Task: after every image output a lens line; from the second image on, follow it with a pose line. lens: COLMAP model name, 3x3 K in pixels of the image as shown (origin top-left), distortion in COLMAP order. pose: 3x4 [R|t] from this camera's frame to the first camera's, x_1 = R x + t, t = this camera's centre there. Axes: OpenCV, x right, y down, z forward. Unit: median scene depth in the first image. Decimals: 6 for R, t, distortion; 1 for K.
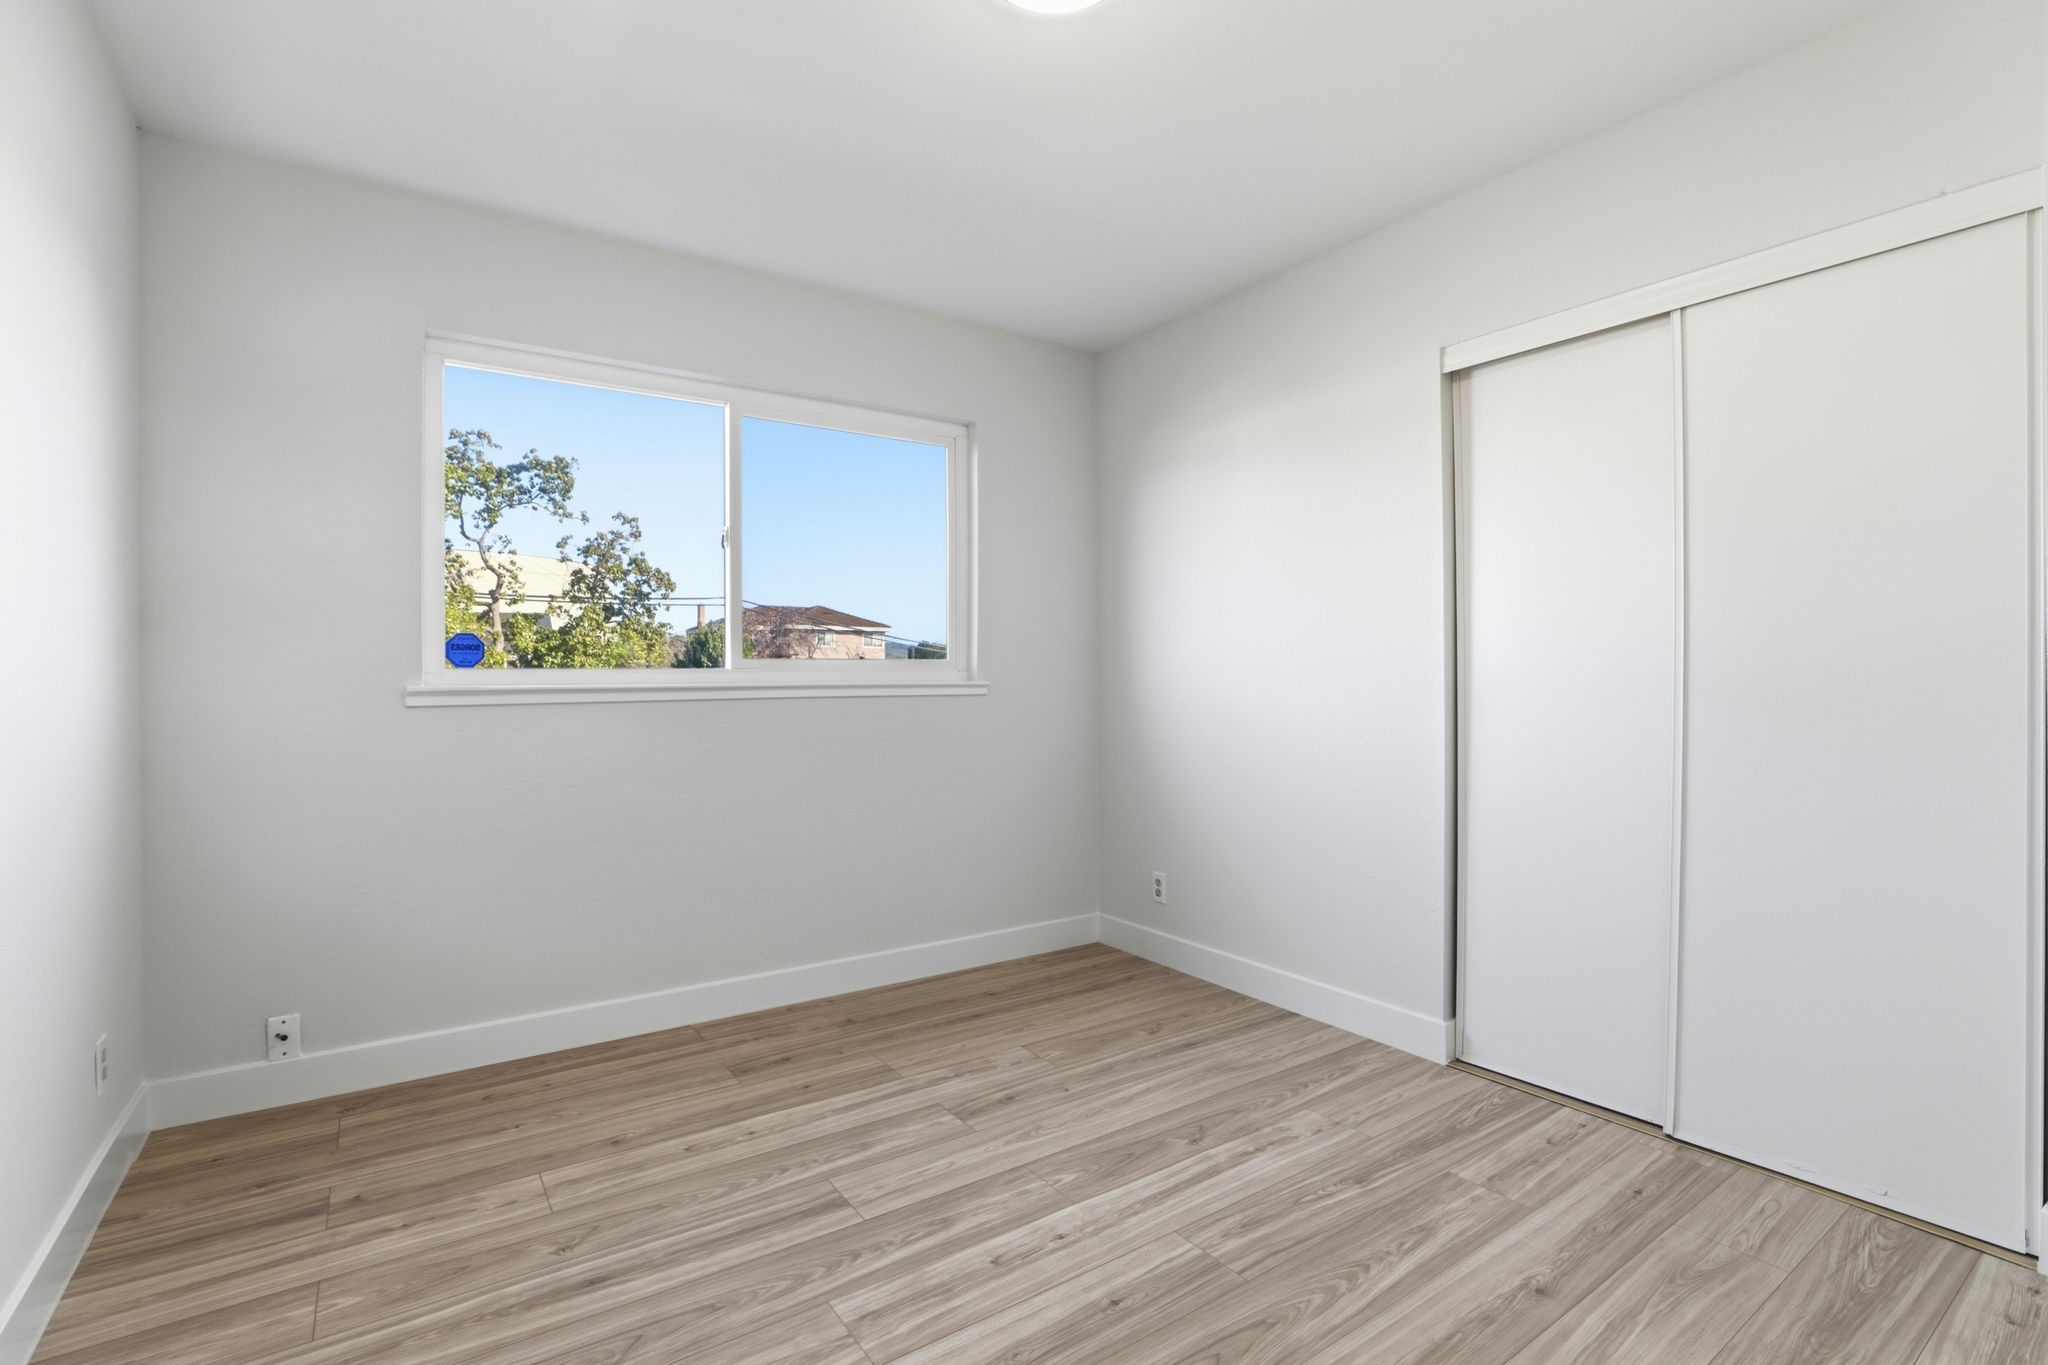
lens RADIAL K [[943.0, 0, 1016.0], [0, 943.0, 672.5], [0, 0, 1]] dist [-0.030480, 0.006250]
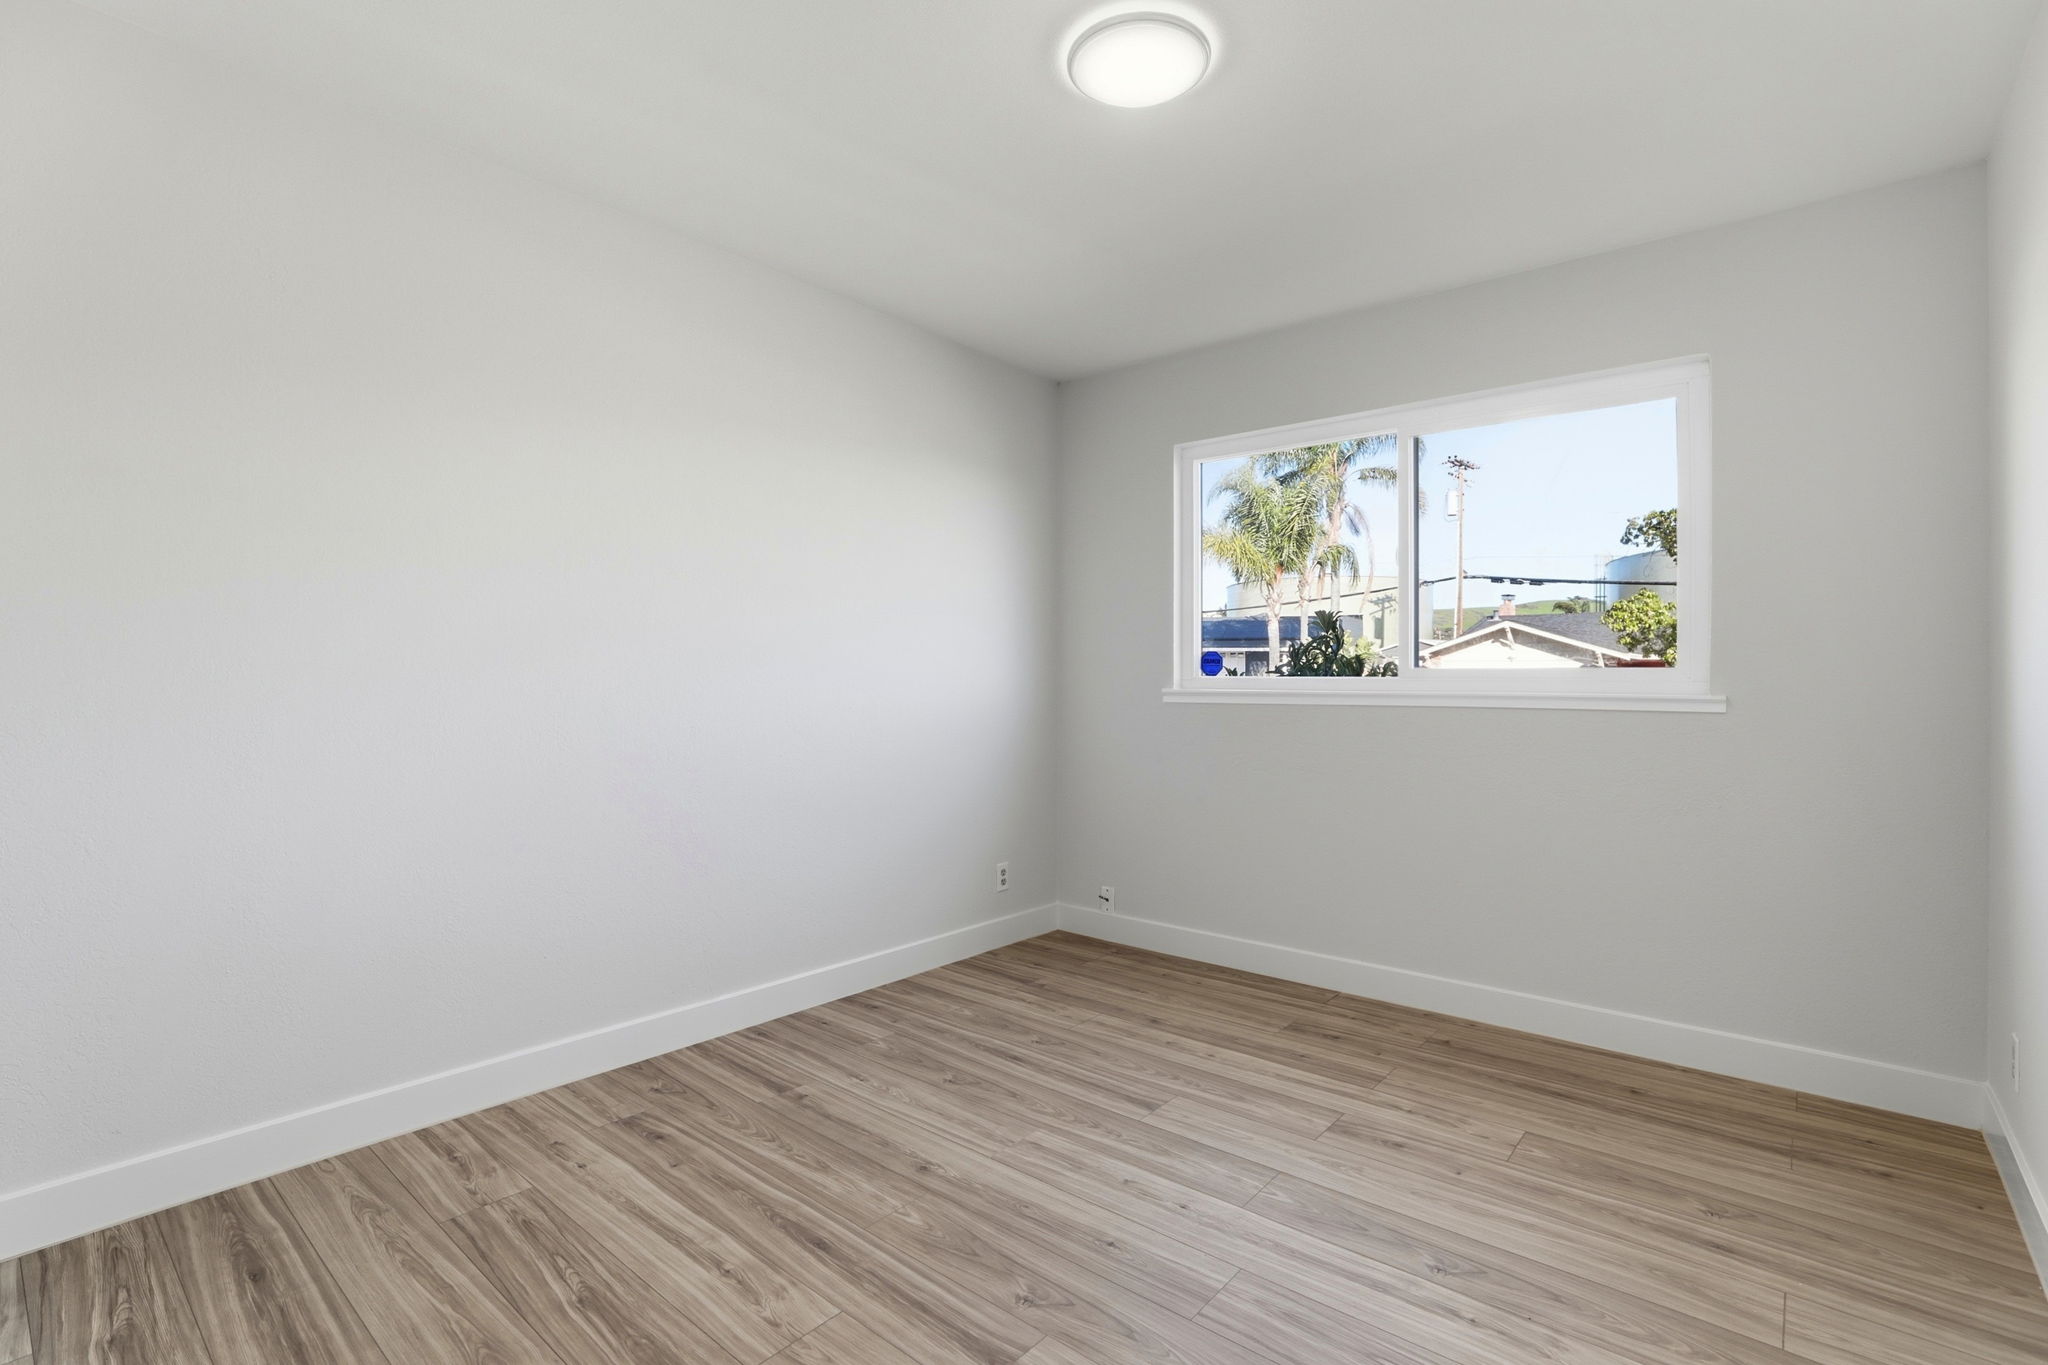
lens RADIAL K [[943.0, 0, 1012.3], [0, 943.0, 680.7], [0, 0, 1]] dist [-0.030480, 0.006250]
pose [[0.257440, 0.007991, -0.966261, 0.792013], [0.001444, 0.999962, 0.008655, -0.012516], [0.966293, -0.003624, 0.257419, 0.403833]]
